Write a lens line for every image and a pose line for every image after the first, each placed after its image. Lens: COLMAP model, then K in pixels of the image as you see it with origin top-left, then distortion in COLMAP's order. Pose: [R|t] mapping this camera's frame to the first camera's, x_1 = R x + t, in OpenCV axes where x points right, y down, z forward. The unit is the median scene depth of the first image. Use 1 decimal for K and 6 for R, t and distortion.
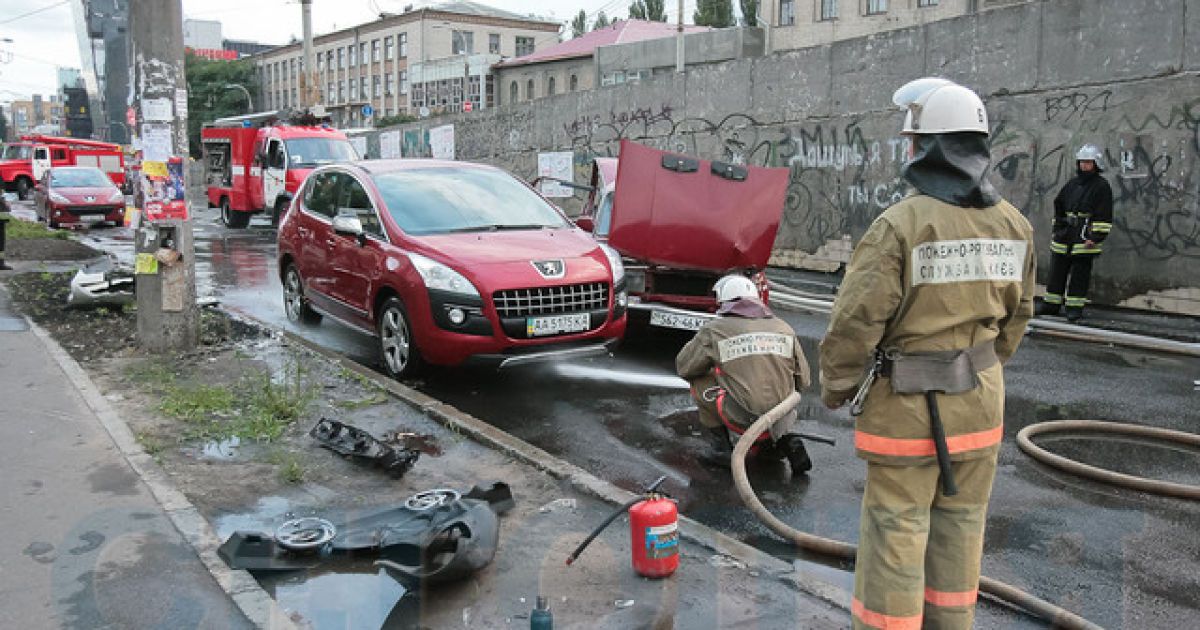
lens RADIAL K [[997.6, 0, 600.0], [0, 997.6, 315.0], [0, 0, 1]] dist [-0.075591, 0.087192]
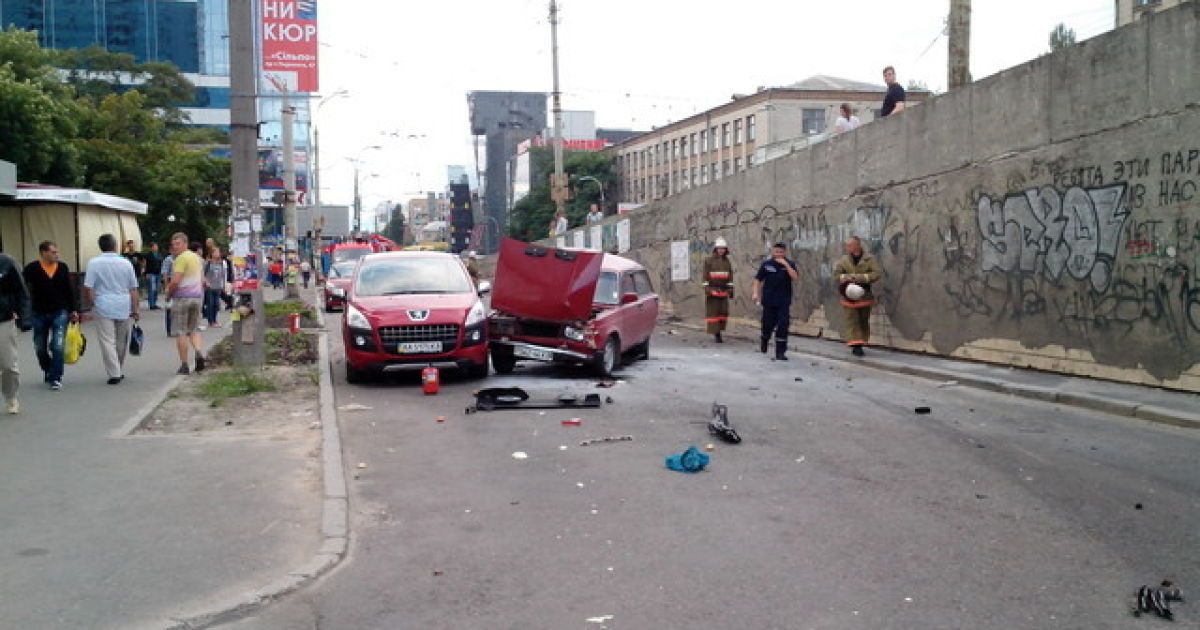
lens RADIAL K [[1148.1, 0, 600.0], [0, 1148.1, 315.0], [0, 0, 1]] dist [0.083049, 0.001078]
pose [[0.929450, -0.004895, -0.368916, 0.406663], [-0.030651, 0.995431, -0.090429, 0.051341], [0.367673, 0.095357, 0.925053, -0.295786]]
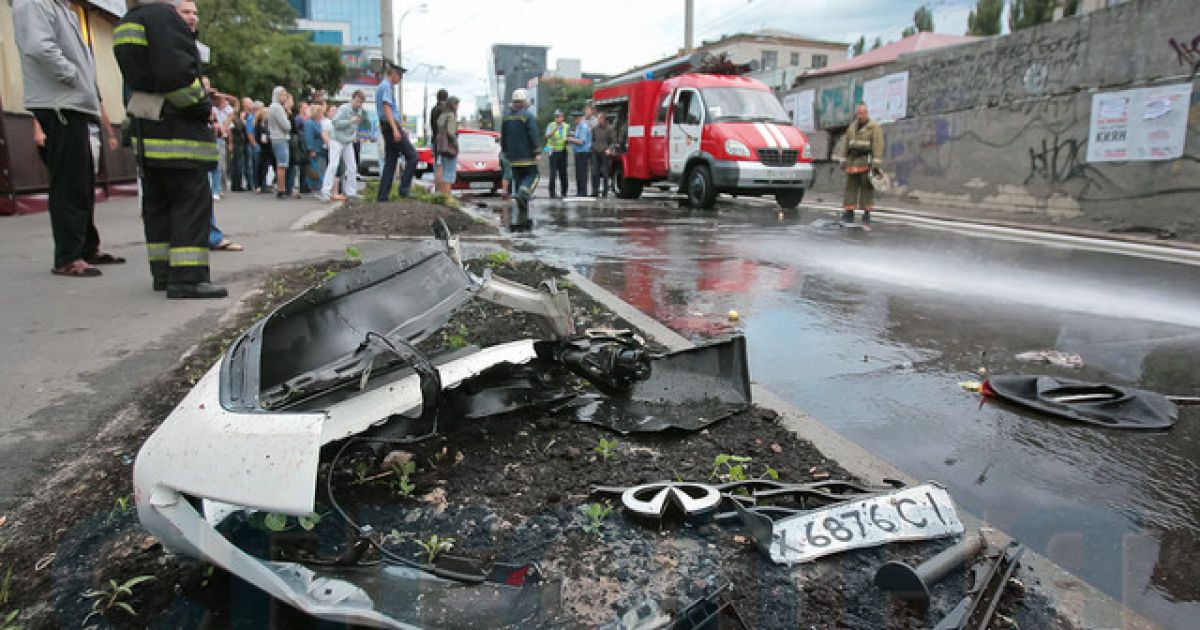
lens RADIAL K [[698.8, 0, 600.0], [0, 698.8, 315.0], [0, 0, 1]] dist [-0.054348, 0.001596]
pose [[0.947392, 0.069656, -0.312404, -0.260086], [-0.050489, 0.996336, 0.069037, -0.035621], [0.316068, -0.049632, 0.947438, 0.540495]]
